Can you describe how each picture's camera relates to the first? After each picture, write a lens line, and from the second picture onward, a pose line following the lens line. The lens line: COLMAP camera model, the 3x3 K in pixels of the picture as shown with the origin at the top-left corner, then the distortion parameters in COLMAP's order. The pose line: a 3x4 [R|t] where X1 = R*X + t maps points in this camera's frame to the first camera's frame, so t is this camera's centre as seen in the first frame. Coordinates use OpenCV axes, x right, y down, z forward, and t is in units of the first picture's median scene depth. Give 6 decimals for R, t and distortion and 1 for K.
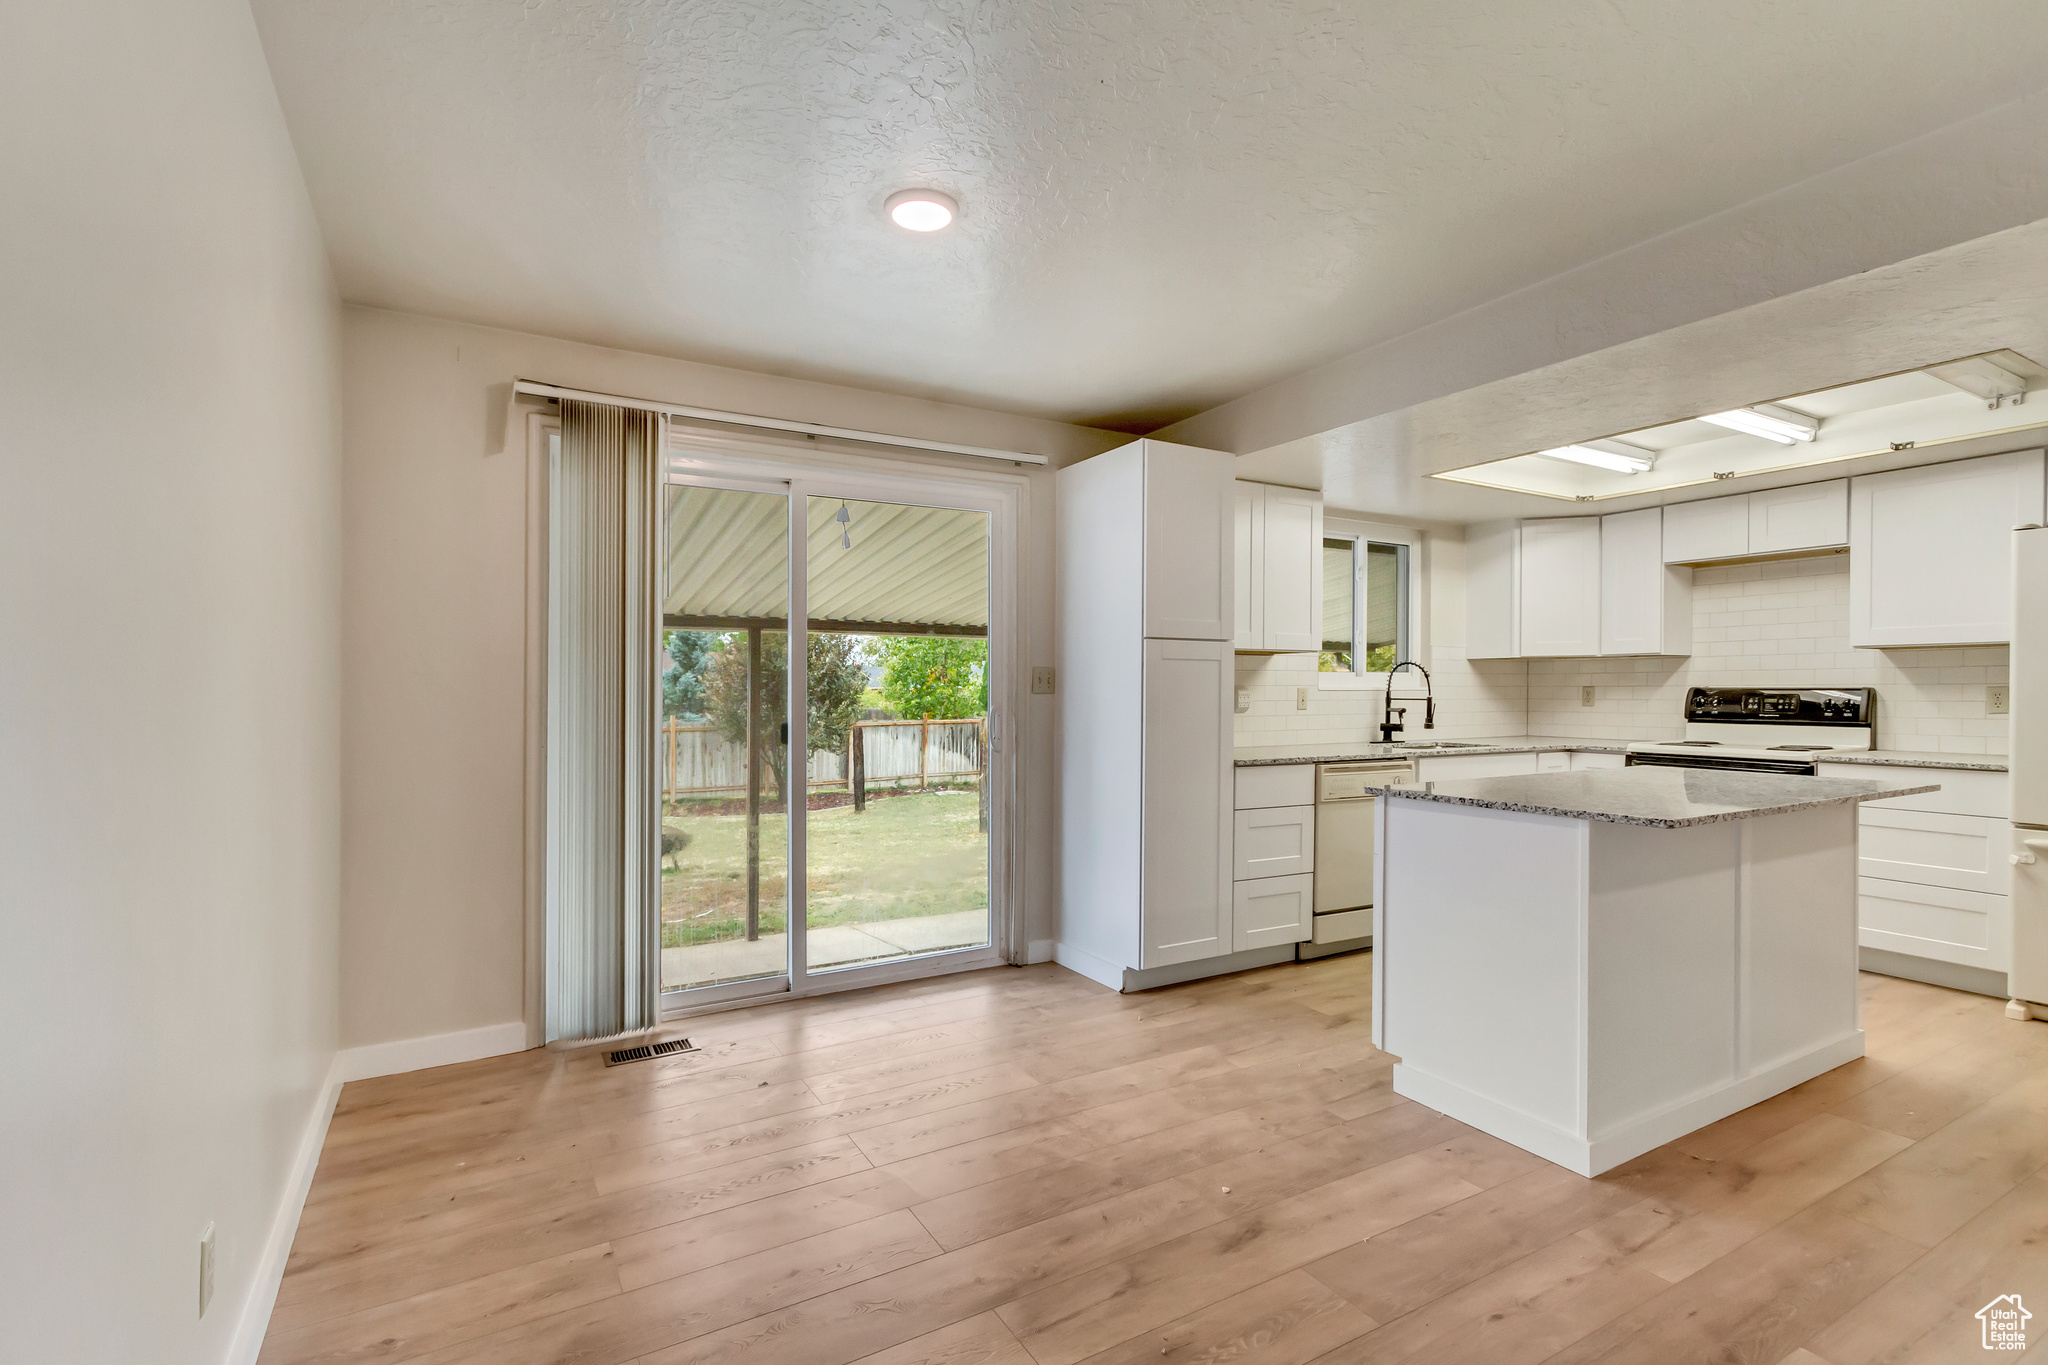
lens RADIAL K [[944.0, 0, 1023.9], [0, 944.0, 705.0], [0, 0, 1]] dist [0.003052, -0.001806]
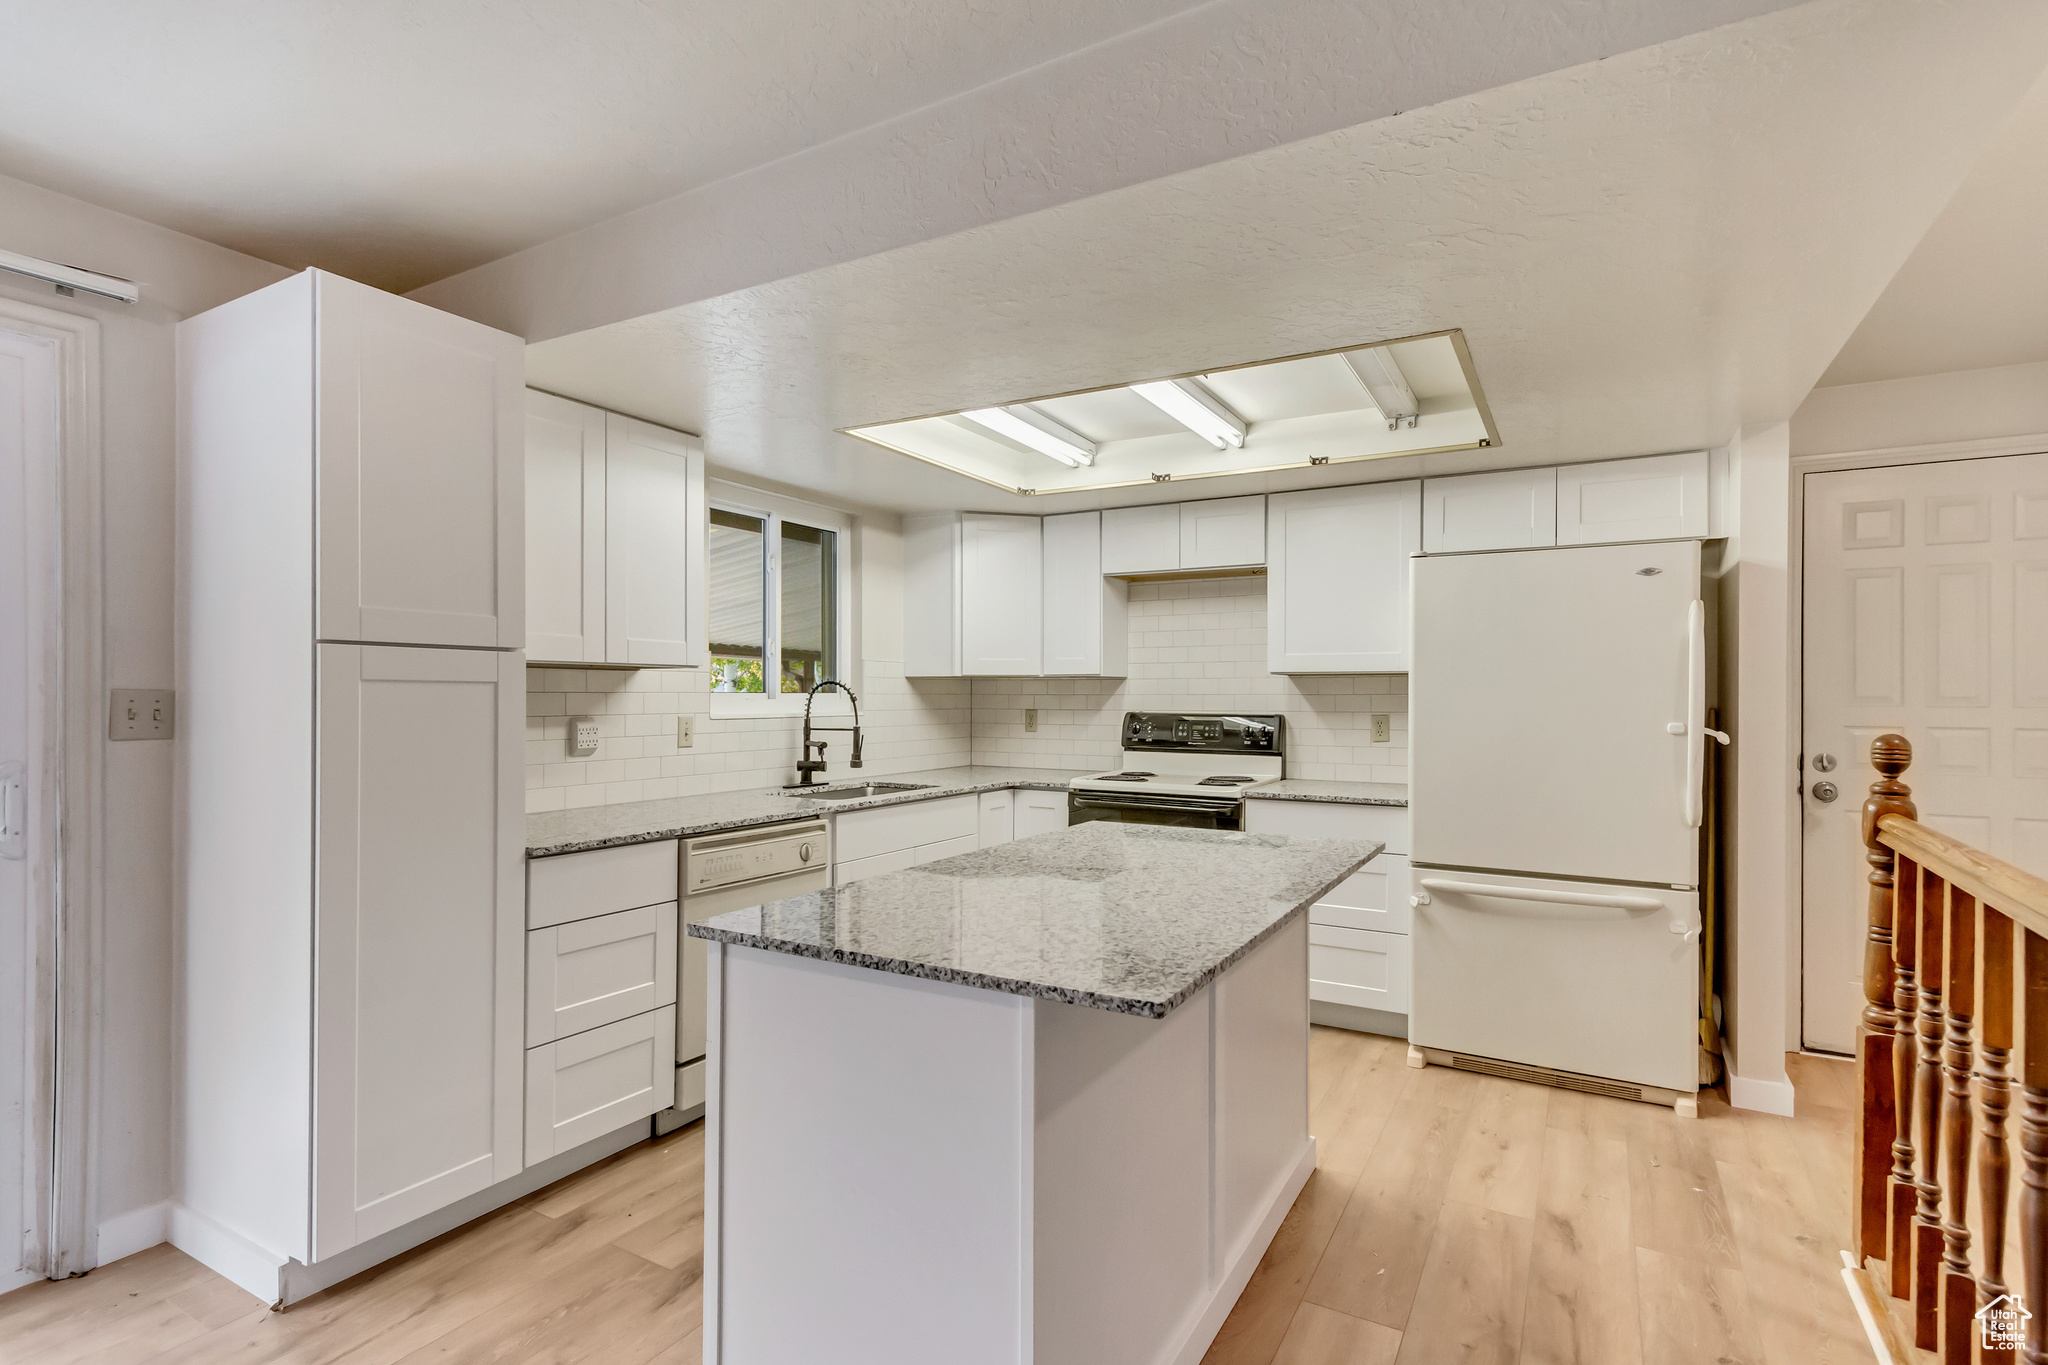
lens RADIAL K [[988.0, 0, 1015.9], [0, 988.0, 699.4], [0, 0, 1]] dist [0.009076, -0.001535]
pose [[0.866130, 0.001375, 0.499817, 0.172217], [0.004233, 0.999940, -0.010086, -0.027870], [-0.499801, 0.010851, 0.866073, 0.288972]]
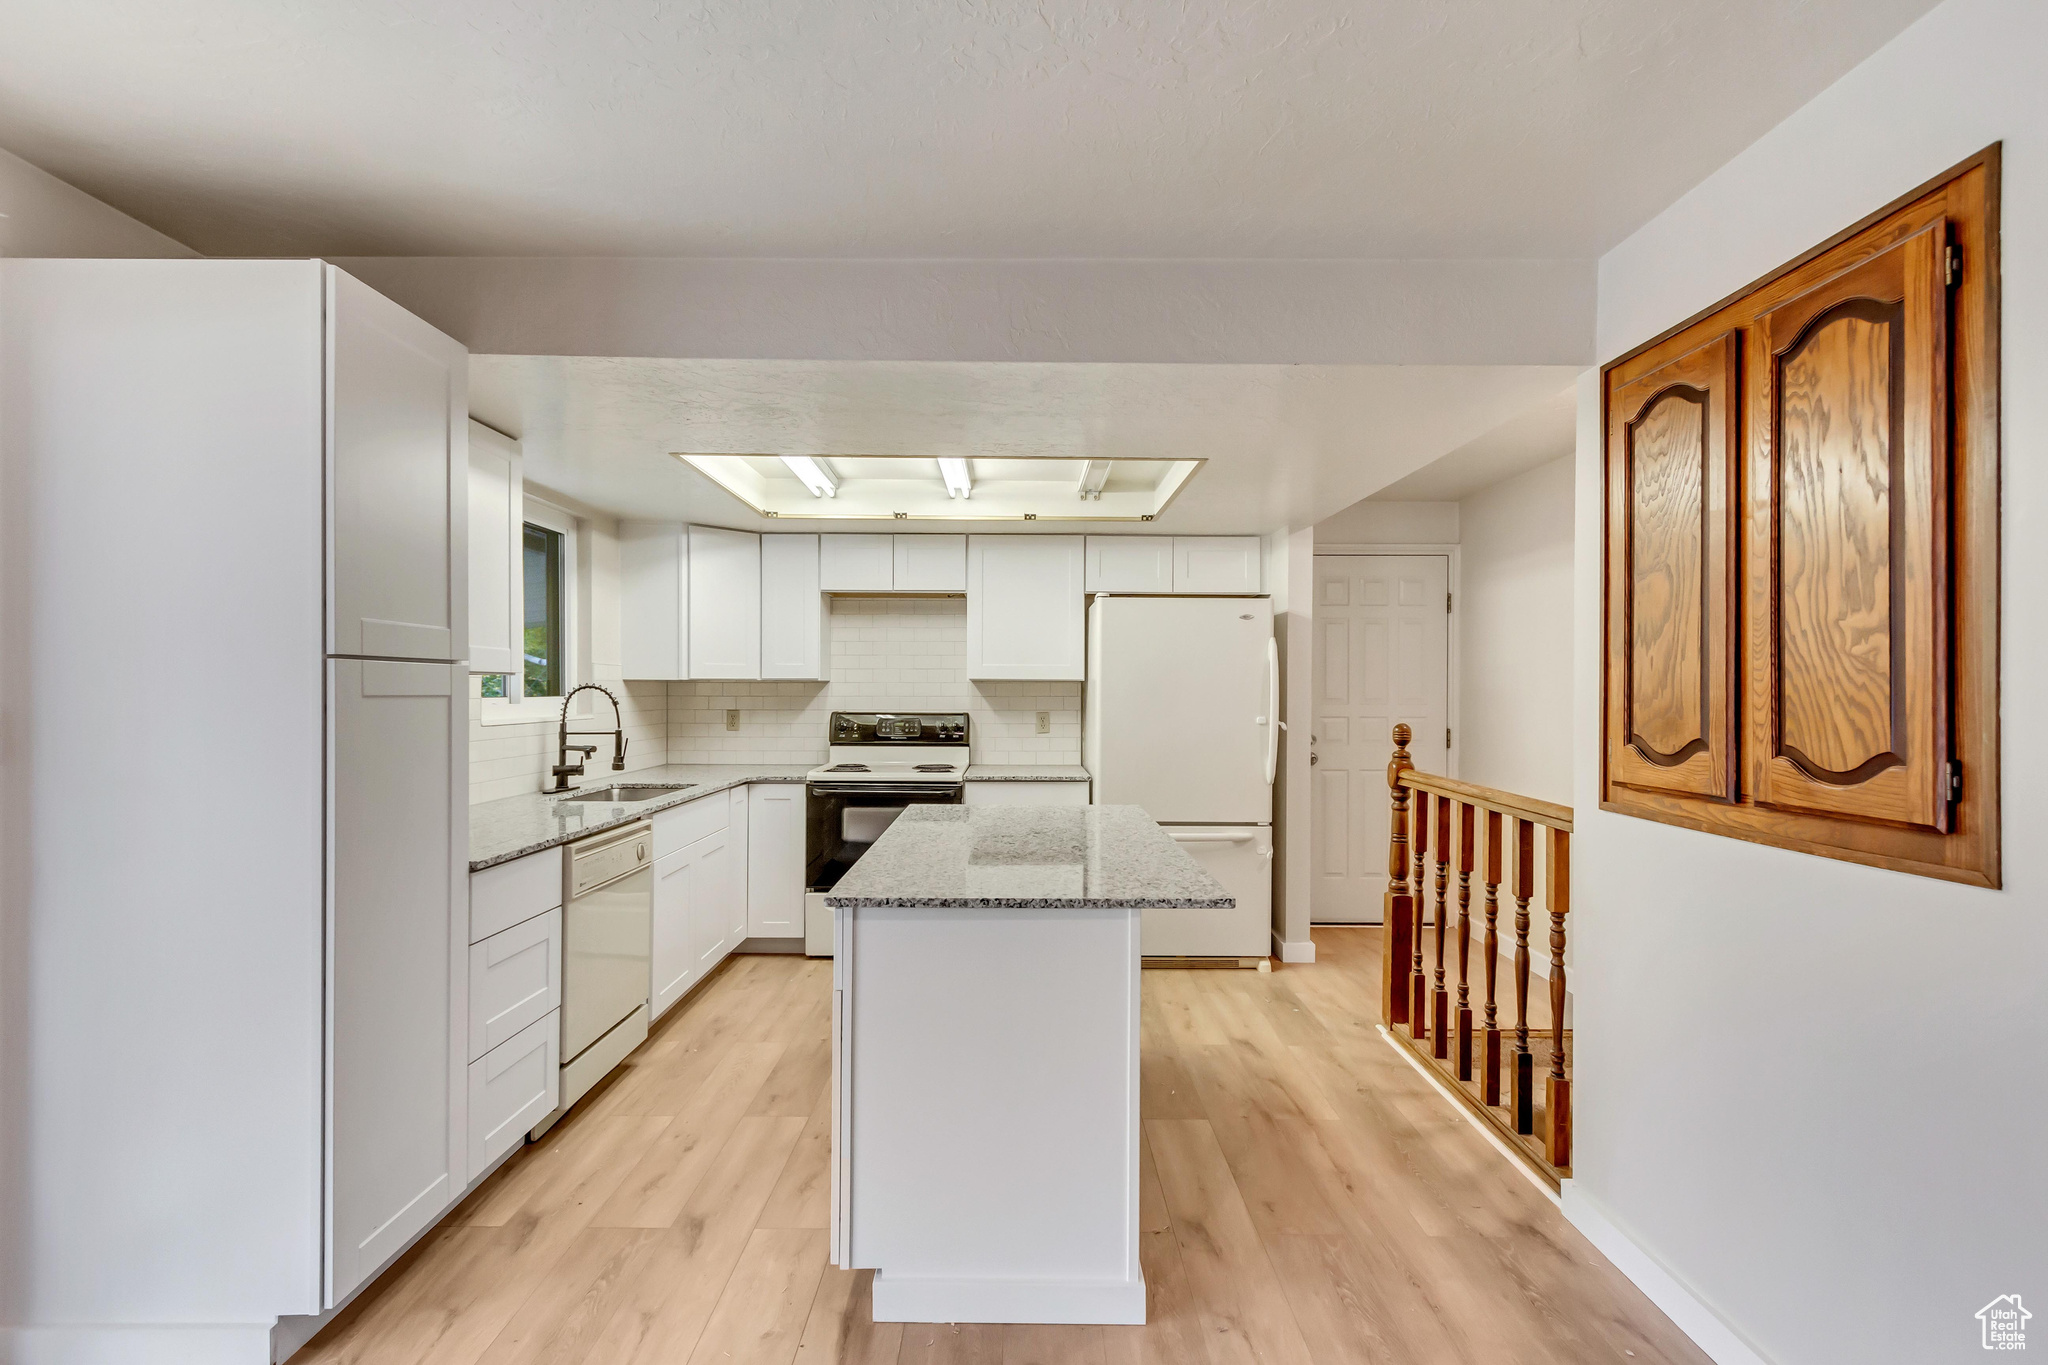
lens RADIAL K [[944.0, 0, 1016.4], [0, 944.0, 699.8], [0, 0, 1]] dist [0.003052, -0.001806]
pose [[0.501279, -0.006804, 0.865259, -0.116781], [0.010230, 0.999946, 0.001937, -0.040640], [-0.865225, 0.007881, 0.501321, 0.390304]]
